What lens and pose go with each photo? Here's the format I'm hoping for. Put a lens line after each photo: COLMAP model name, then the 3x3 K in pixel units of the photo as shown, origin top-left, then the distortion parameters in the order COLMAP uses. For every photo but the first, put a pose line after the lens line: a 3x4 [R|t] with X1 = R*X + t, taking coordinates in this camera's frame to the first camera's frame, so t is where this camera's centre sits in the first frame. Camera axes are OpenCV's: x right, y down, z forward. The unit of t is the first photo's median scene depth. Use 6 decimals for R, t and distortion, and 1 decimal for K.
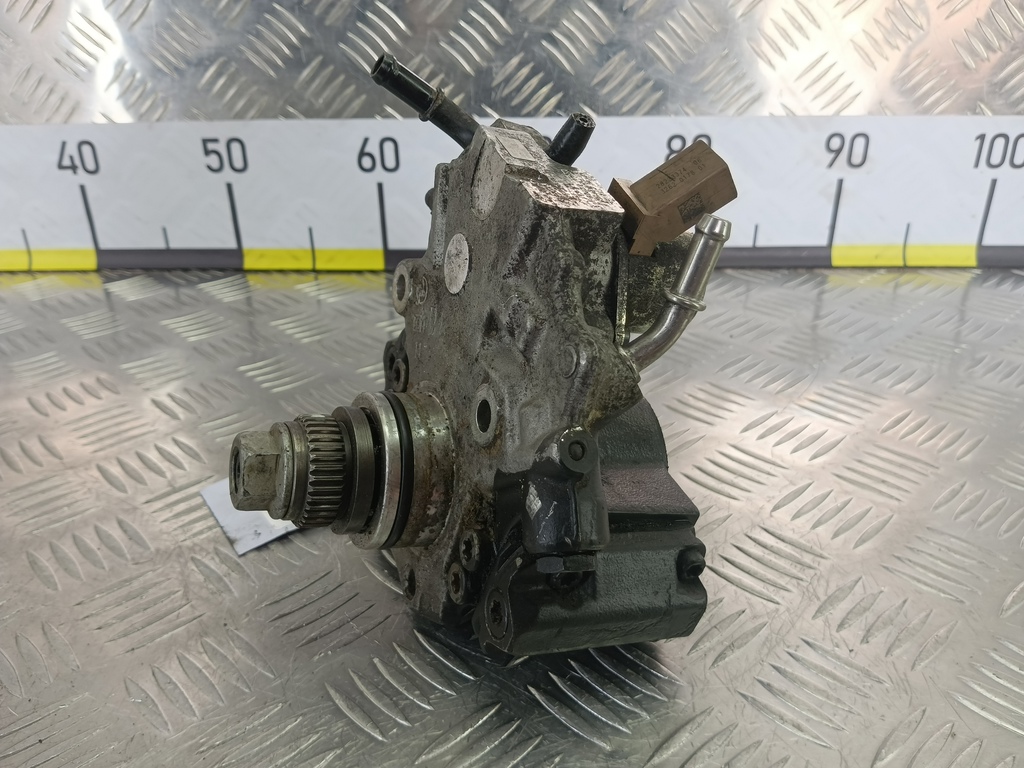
lens RADIAL K [[853.9, 0, 512.0], [0, 853.9, 384.0], [0, 0, 1]] dist [0.064713, -0.208442]
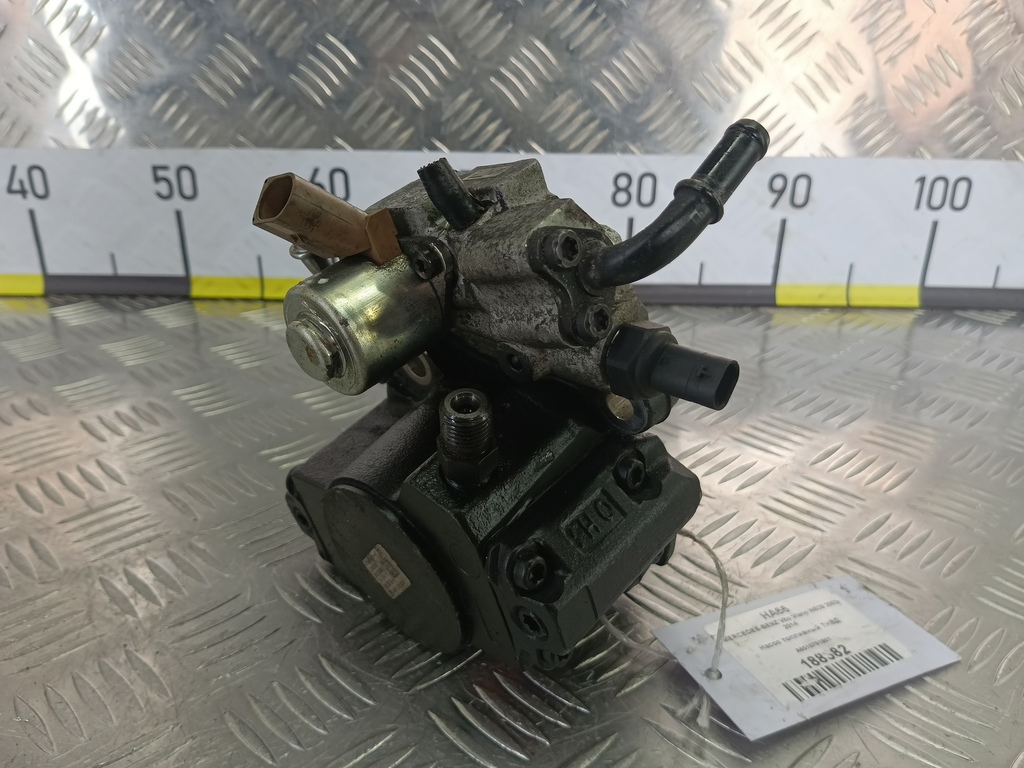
lens RADIAL K [[853.9, 0, 512.0], [0, 853.9, 384.0], [0, 0, 1]] dist [0.064713, -0.208442]
pose [[0.999539, 0.017086, 0.025095, 0.041722], [-0.015776, 0.998548, -0.051503, 0.014843], [-0.025939, 0.051083, 0.998357, 0.002671]]
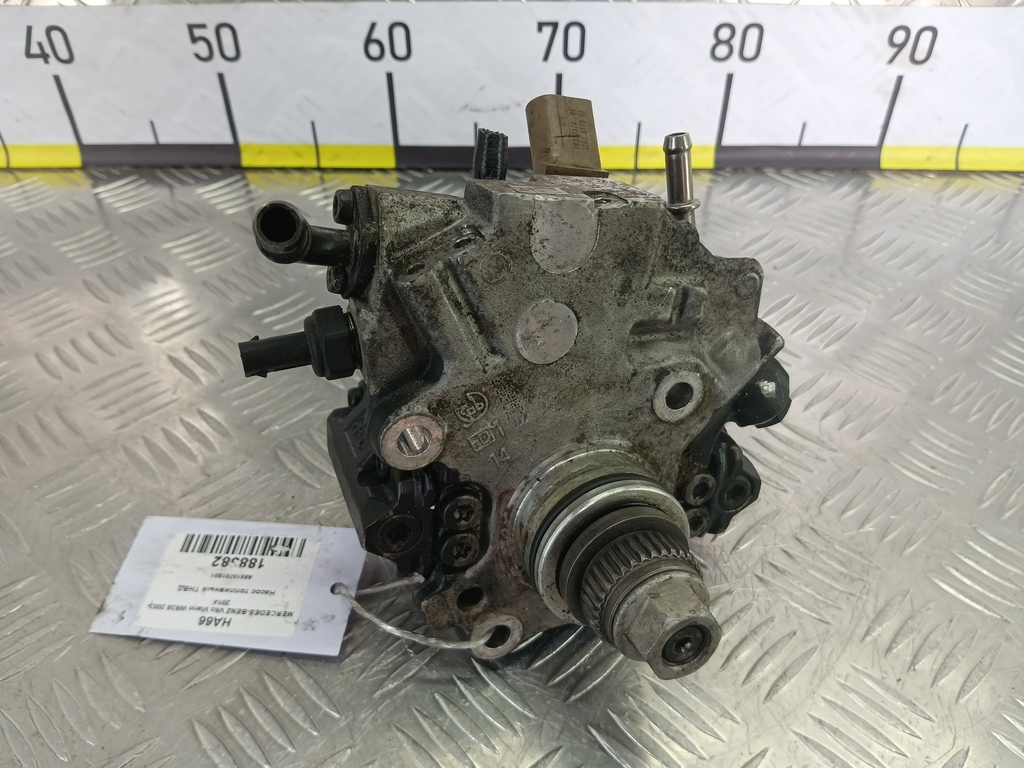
lens RADIAL K [[859.7, 0, 515.4], [0, 859.7, 400.3], [0, 0, 1]] dist [0.008338, -0.094916]
pose [[0.999851, -0.003317, 0.016950, -0.043398], [-0.001101, 0.967144, 0.254226, -0.146334], [-0.017236, -0.254207, 0.966996, 0.052631]]
